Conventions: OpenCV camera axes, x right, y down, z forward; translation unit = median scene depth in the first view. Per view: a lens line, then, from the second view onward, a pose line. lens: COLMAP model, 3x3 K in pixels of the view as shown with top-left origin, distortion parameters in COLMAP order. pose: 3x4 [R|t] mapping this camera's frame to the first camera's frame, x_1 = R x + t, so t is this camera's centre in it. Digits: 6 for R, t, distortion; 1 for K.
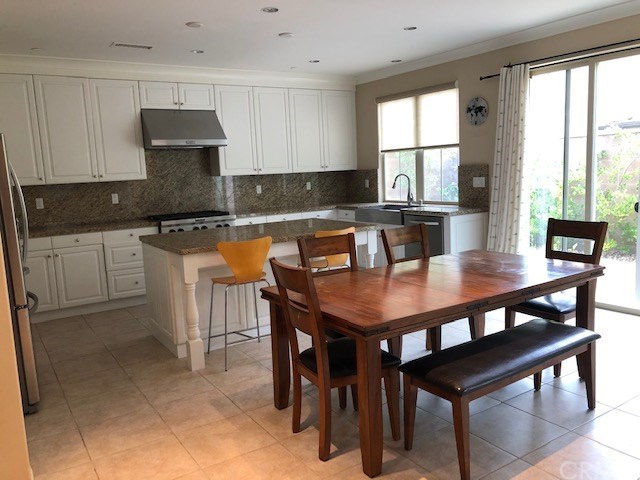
lens RADIAL K [[523.3, 0, 321.1], [0, 523.3, 240.7], [0, 0, 1]] dist [0.015120, -0.023679]
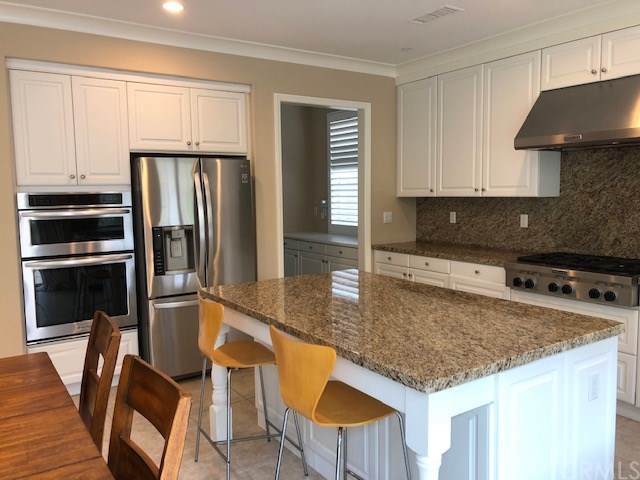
lens RADIAL K [[523.3, 0, 321.0], [0, 523.3, 240.4], [0, 0, 1]] dist [0.015120, -0.023679]
pose [[0.029178, 0.138588, -0.989920, 0.329289], [-0.130061, 0.982449, 0.133709, -0.118000], [0.991077, 0.124849, 0.046691, 0.714131]]
